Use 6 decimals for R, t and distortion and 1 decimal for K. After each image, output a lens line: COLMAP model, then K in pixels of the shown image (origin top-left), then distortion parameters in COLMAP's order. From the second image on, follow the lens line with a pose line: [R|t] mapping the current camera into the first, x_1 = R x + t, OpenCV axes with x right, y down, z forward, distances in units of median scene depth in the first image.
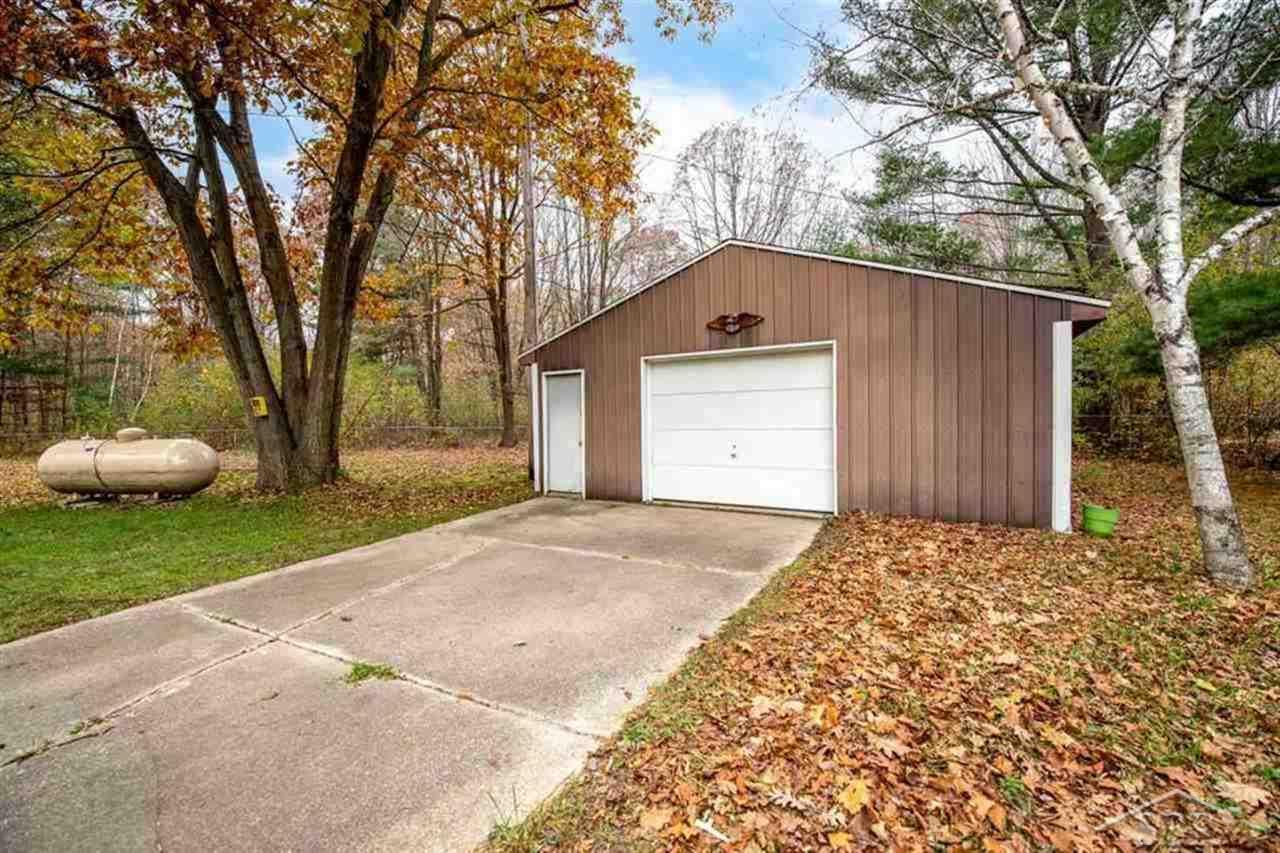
lens RADIAL K [[549.7, 0, 640.0], [0, 549.7, 426.5], [0, 0, 1]] dist [-0.001185, -0.000074]
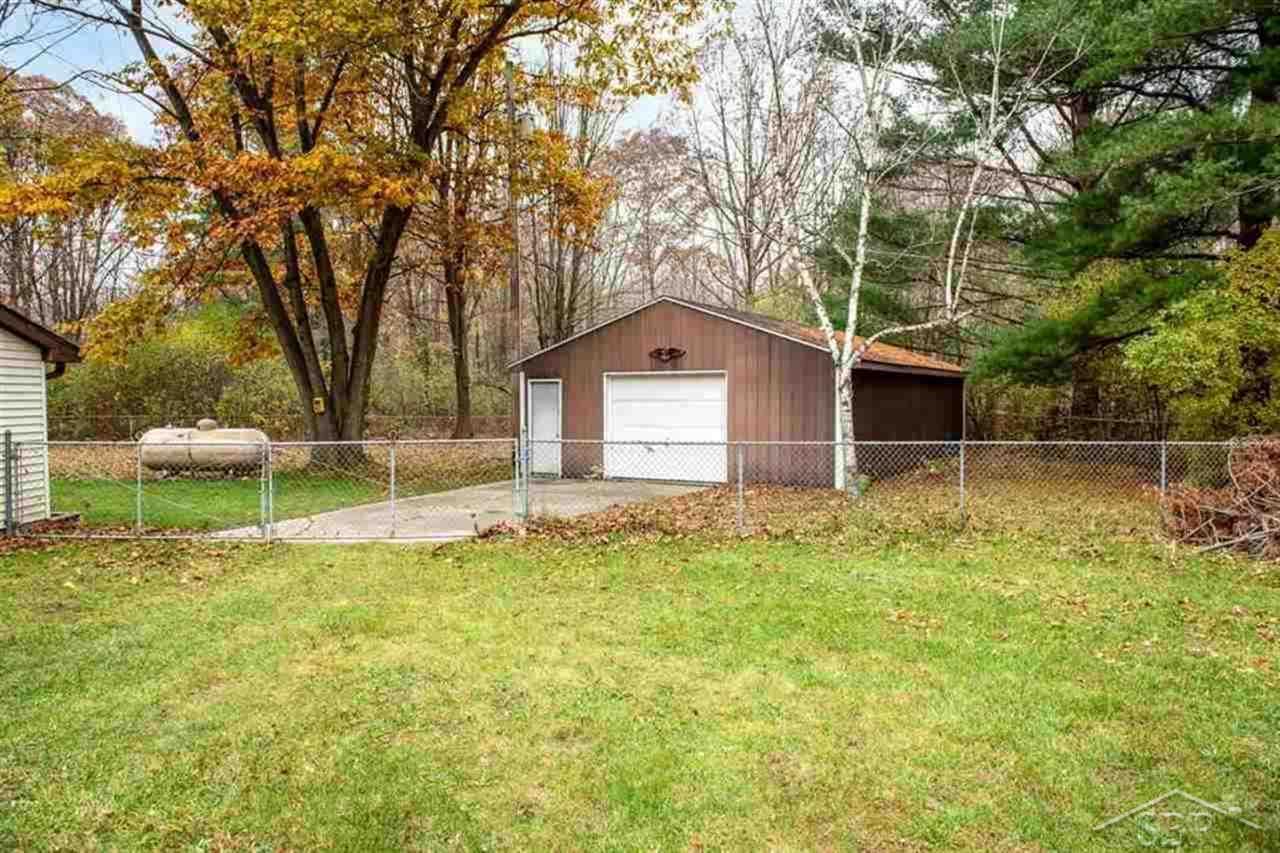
lens RADIAL K [[885.0, 0, 640.0], [0, 885.0, 426.5], [0, 0, 1]] dist [0.000198, -0.000024]
pose [[0.999823, 0.011759, 0.014662, 0.060259], [-0.011980, 0.999814, 0.015119, -0.026018], [-0.014481, -0.015291, 0.999778, -1.175478]]
